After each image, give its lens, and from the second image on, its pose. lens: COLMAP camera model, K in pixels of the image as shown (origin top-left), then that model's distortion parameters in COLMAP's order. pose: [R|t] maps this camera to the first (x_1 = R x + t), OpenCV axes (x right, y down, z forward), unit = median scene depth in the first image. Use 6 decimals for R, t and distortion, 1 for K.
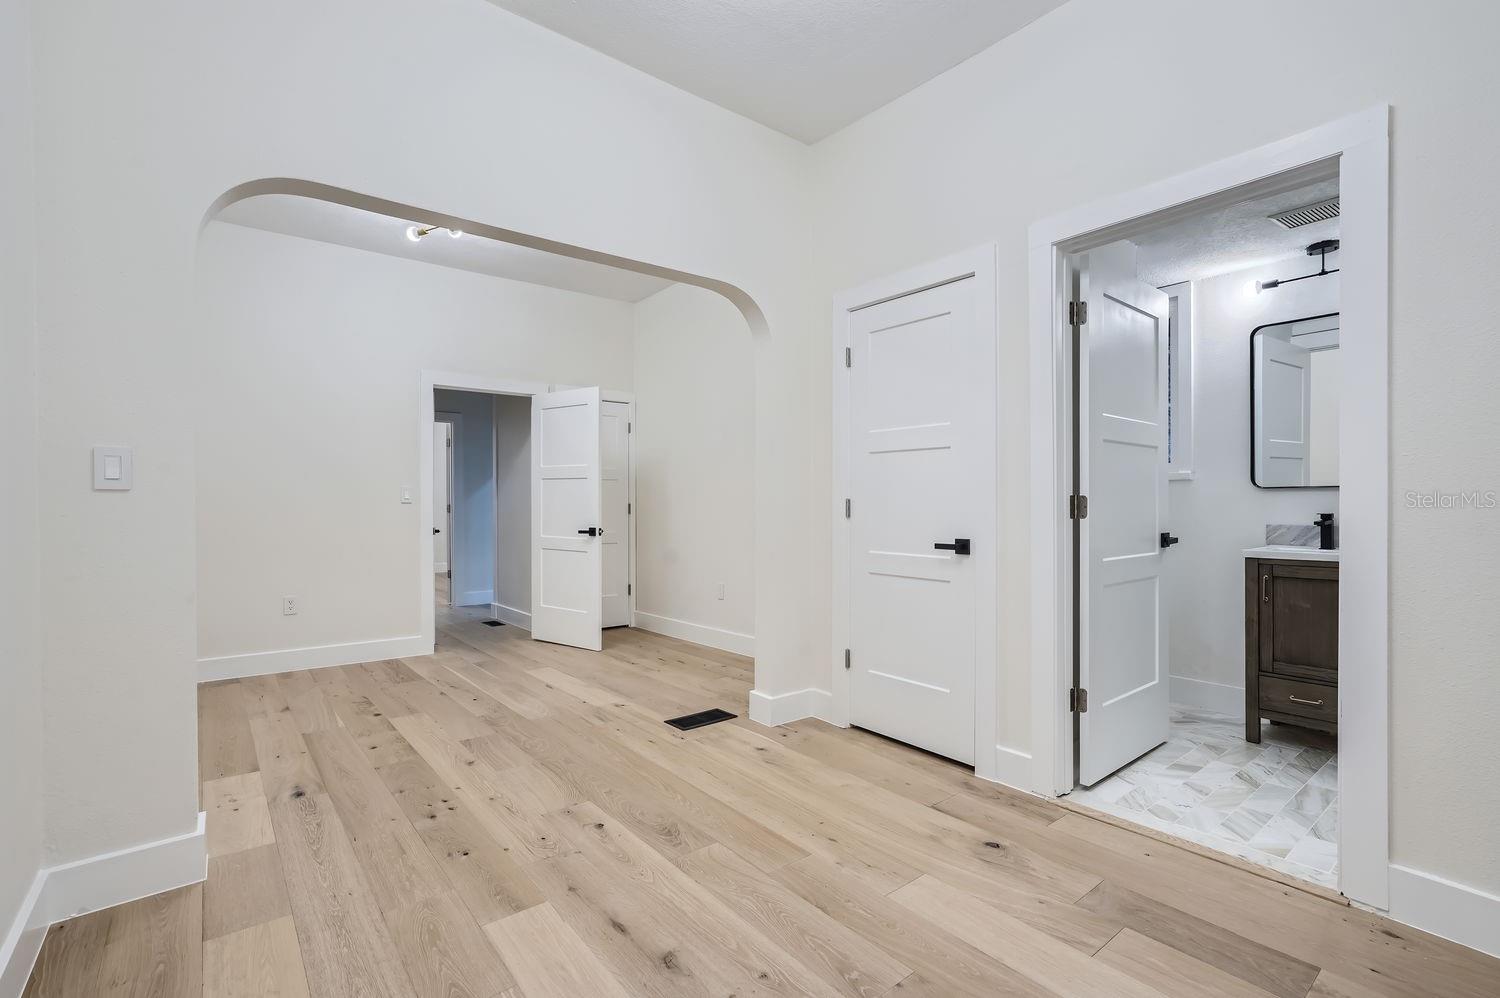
lens RADIAL K [[696.4, 0, 749.6], [0, 696.4, 498.3], [0, 0, 1]] dist [-0.012319, 0.003156]
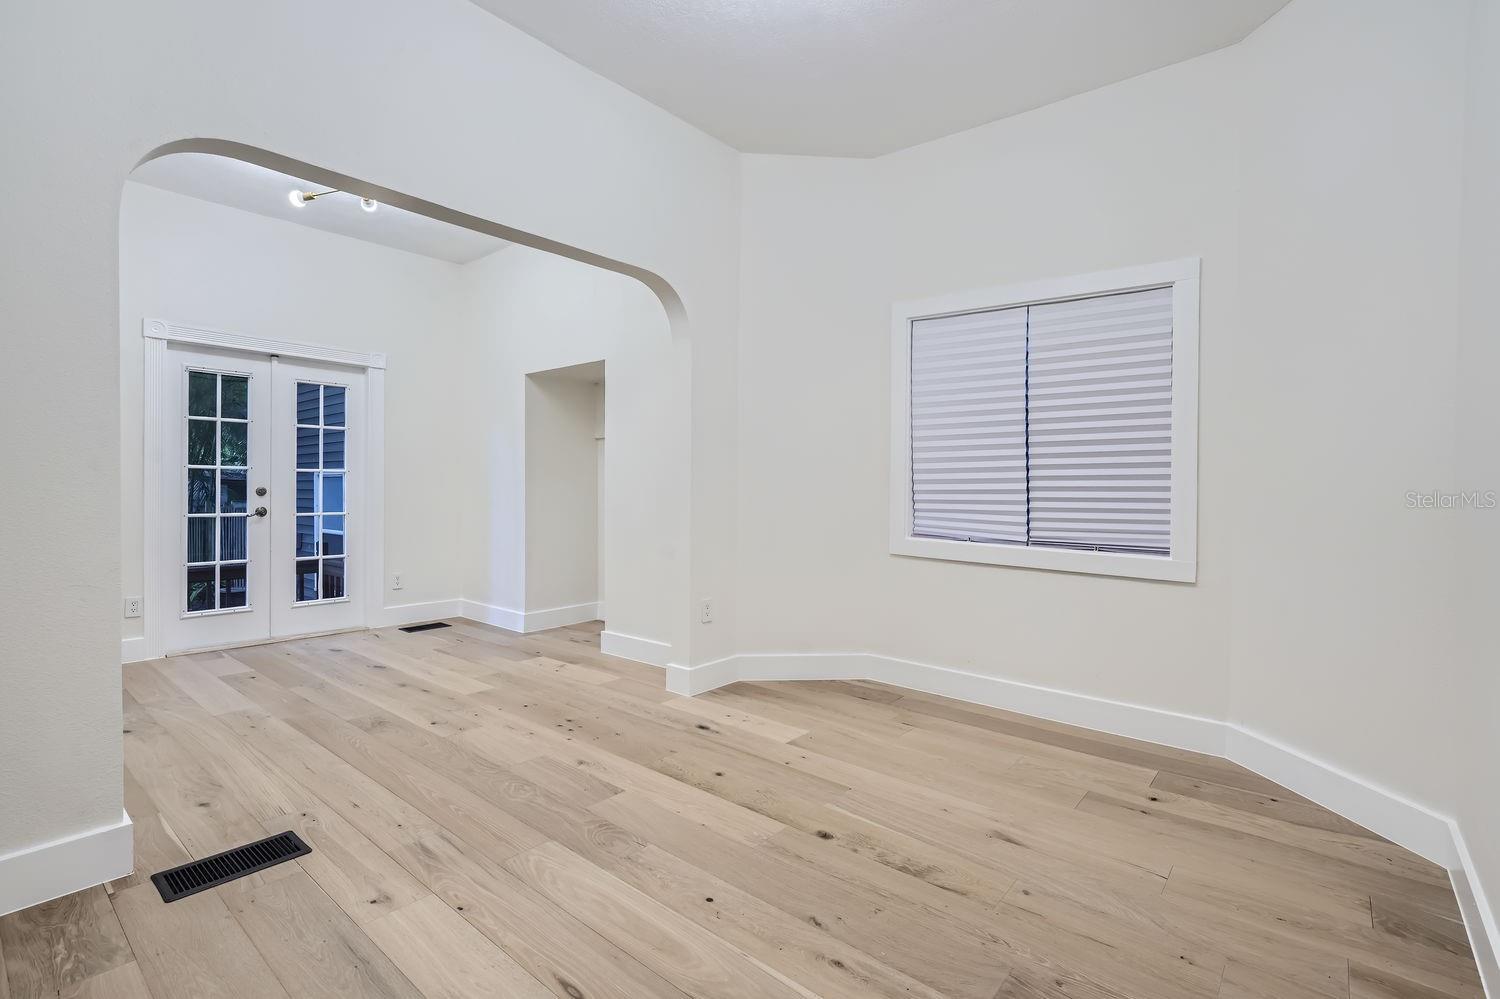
lens RADIAL K [[696.4, 0, 750.3], [0, 696.4, 496.6], [0, 0, 1]] dist [-0.012319, 0.003156]
pose [[-0.979947, -0.001886, -0.199248, -0.427408], [-0.003328, 0.999971, 0.006906, 0.019014], [0.199229, 0.007430, -0.979925, 1.900714]]
